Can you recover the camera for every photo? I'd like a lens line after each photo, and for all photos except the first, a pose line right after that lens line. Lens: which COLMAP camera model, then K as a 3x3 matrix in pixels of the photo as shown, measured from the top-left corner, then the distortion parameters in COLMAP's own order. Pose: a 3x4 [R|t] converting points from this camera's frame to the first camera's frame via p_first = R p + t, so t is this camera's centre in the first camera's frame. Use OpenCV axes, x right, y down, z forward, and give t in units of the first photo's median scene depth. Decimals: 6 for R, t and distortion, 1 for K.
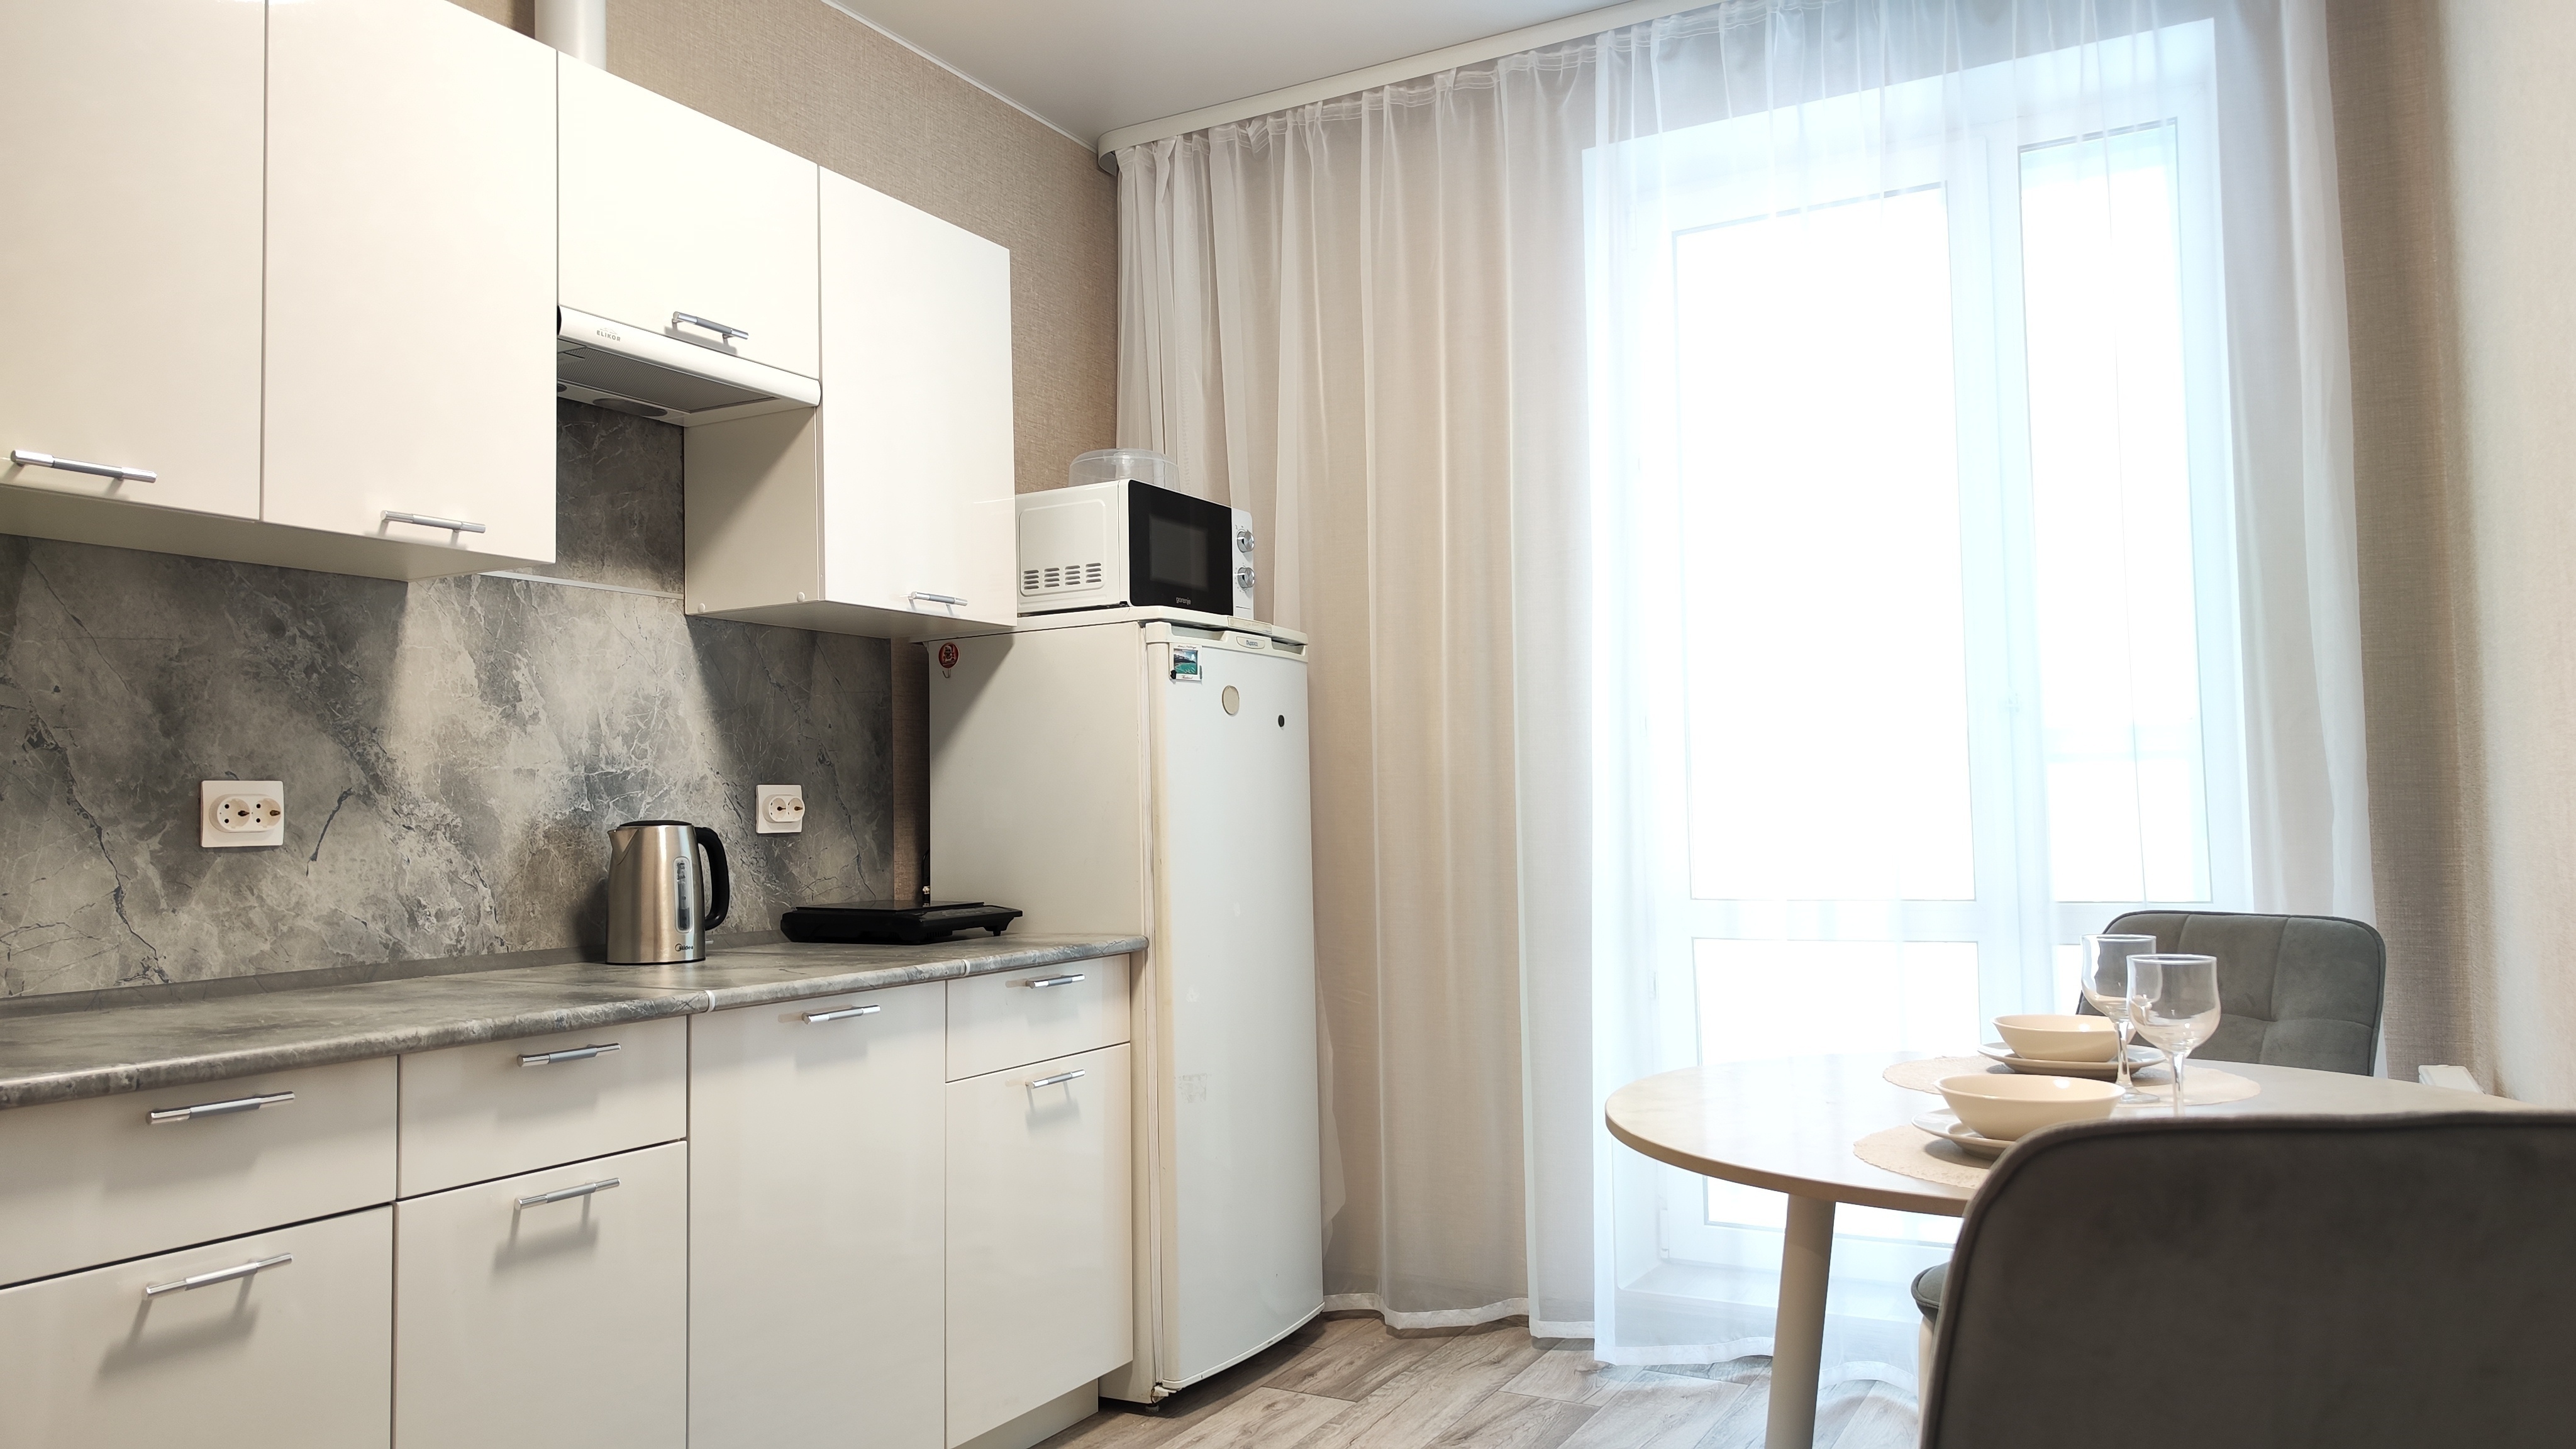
lens RADIAL K [[1716.2, 0, 1301.5], [0, 1716.2, 761.9], [0, 0, 1]] dist [0.016612, -0.003449]
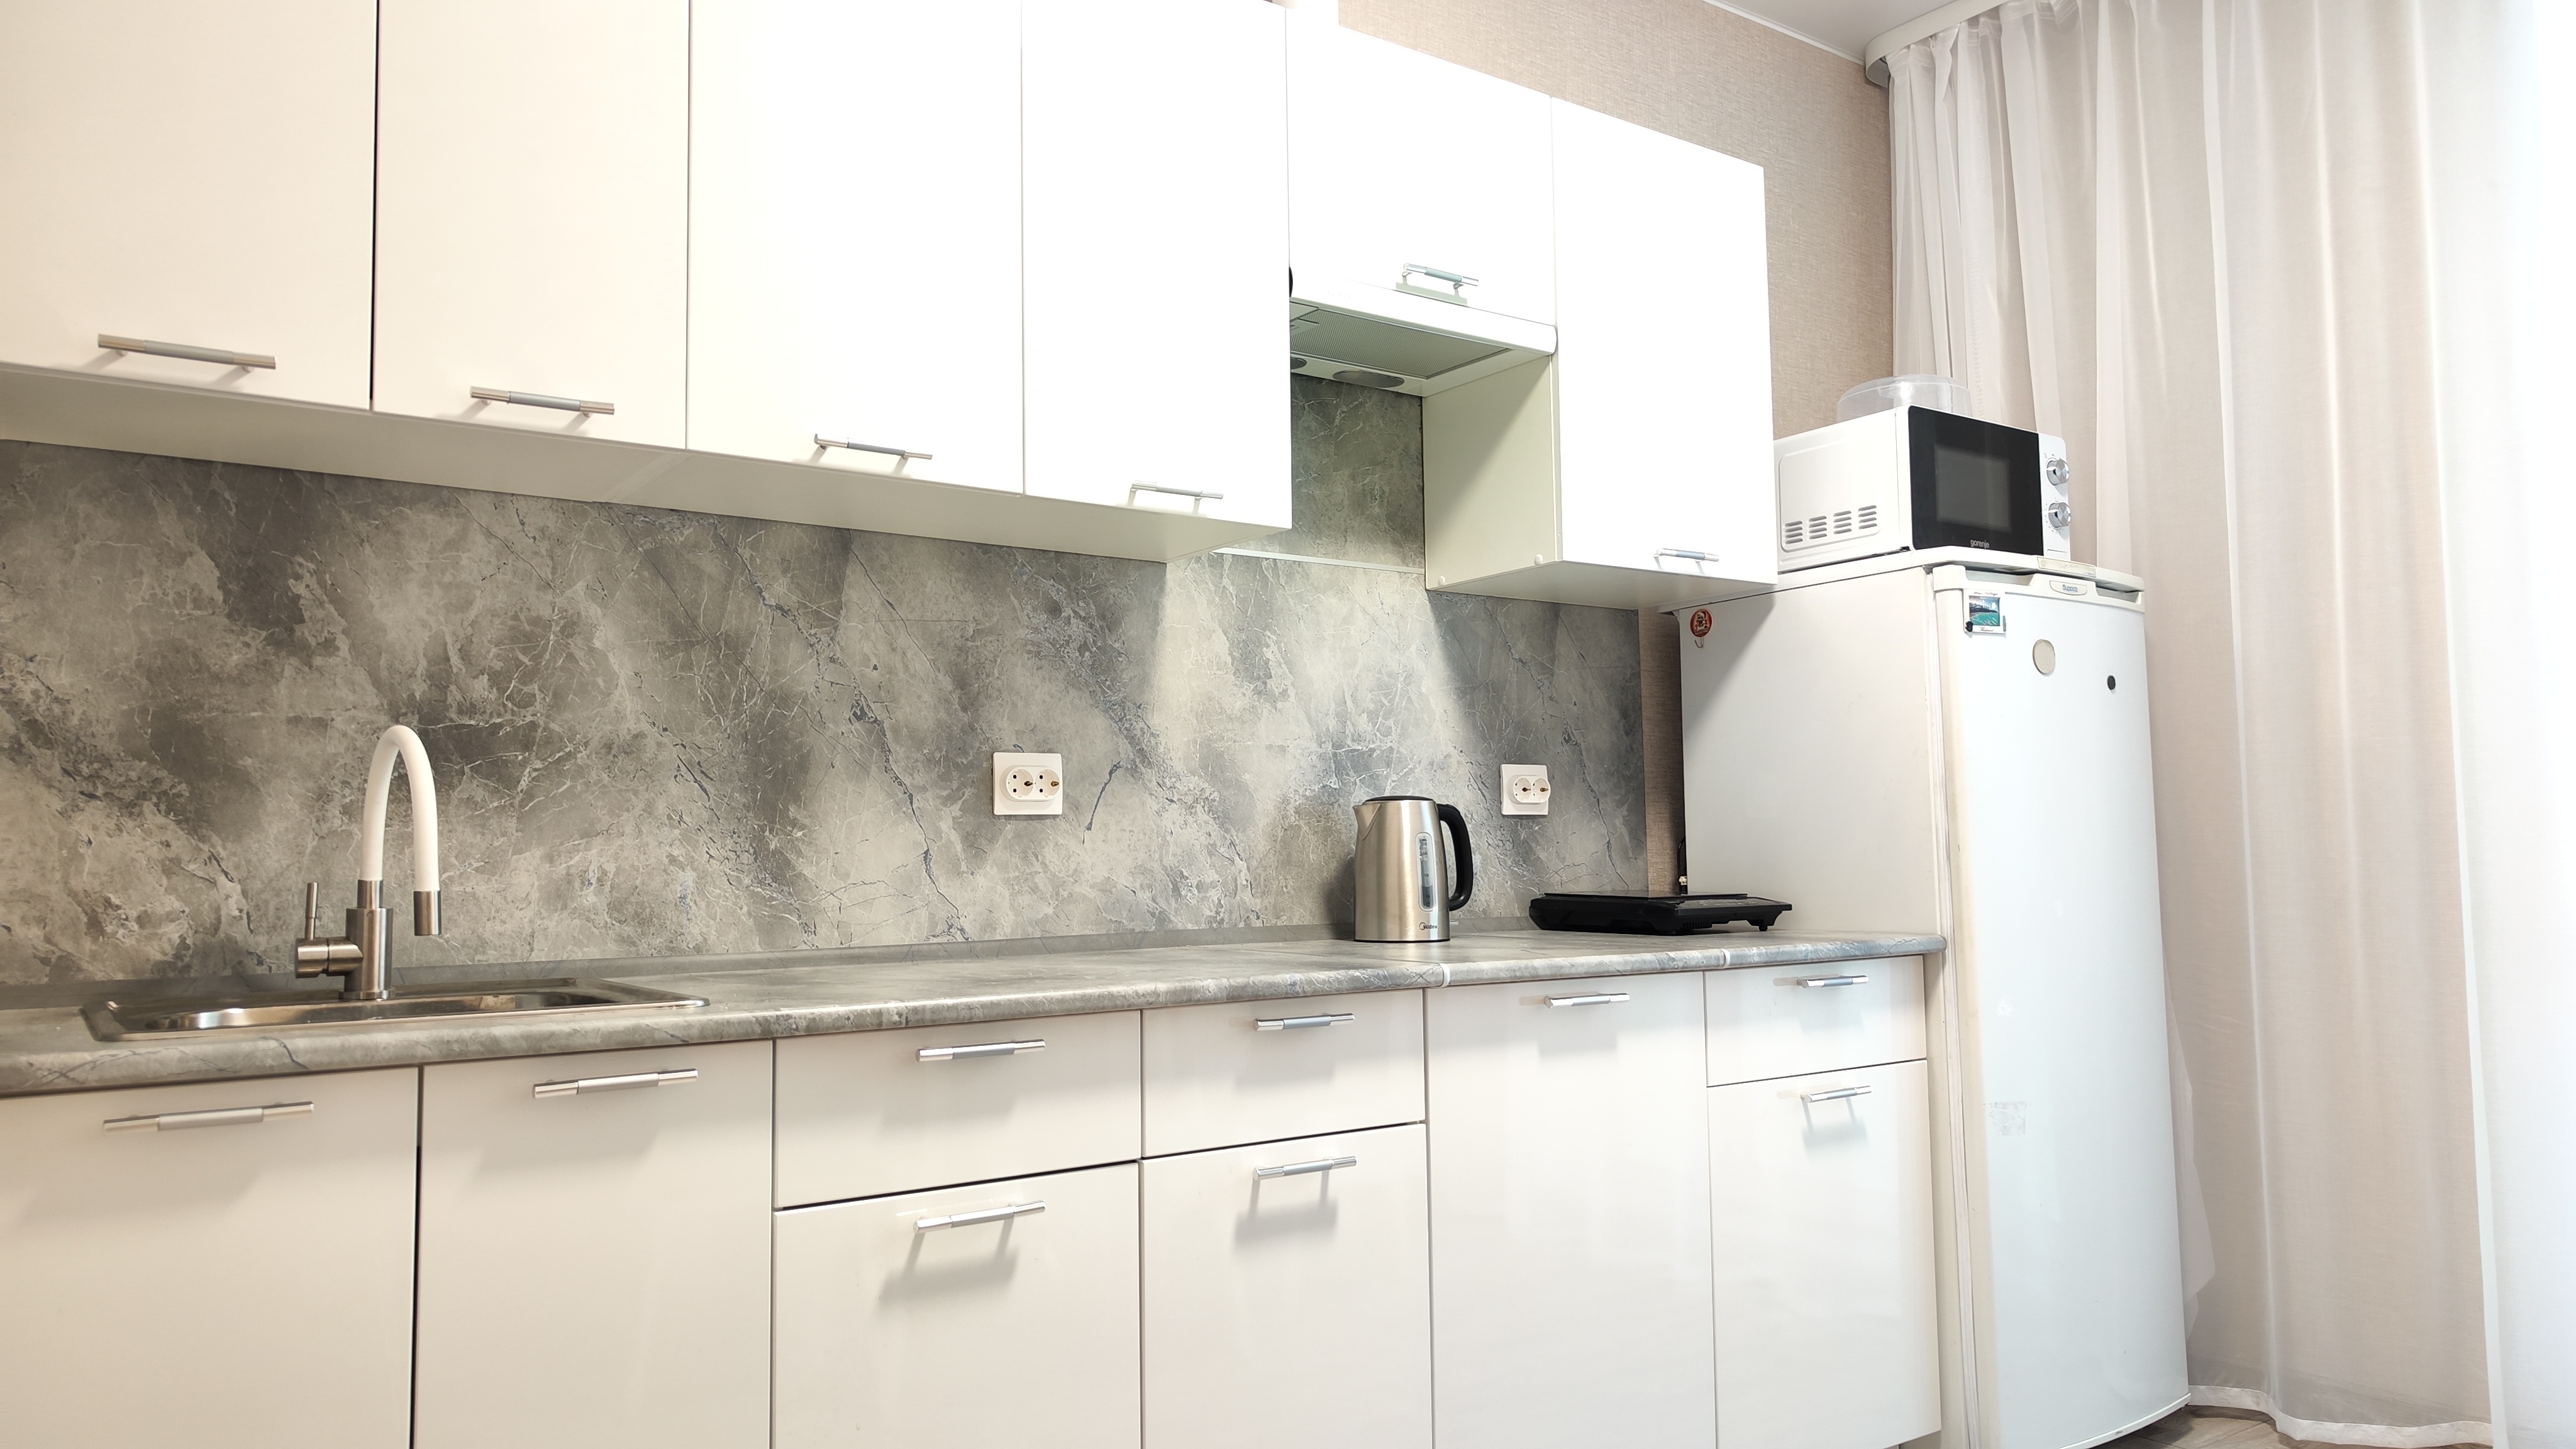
lens RADIAL K [[1701.1, 0, 1291.1], [0, 1701.1, 763.3], [0, 0, 1]] dist [0.103446, -0.137347]
pose [[0.901139, -0.024923, -0.432813, -0.012403], [0.018856, 0.999655, -0.018303, 0.034890], [0.433120, 0.008332, 0.901298, 0.110997]]
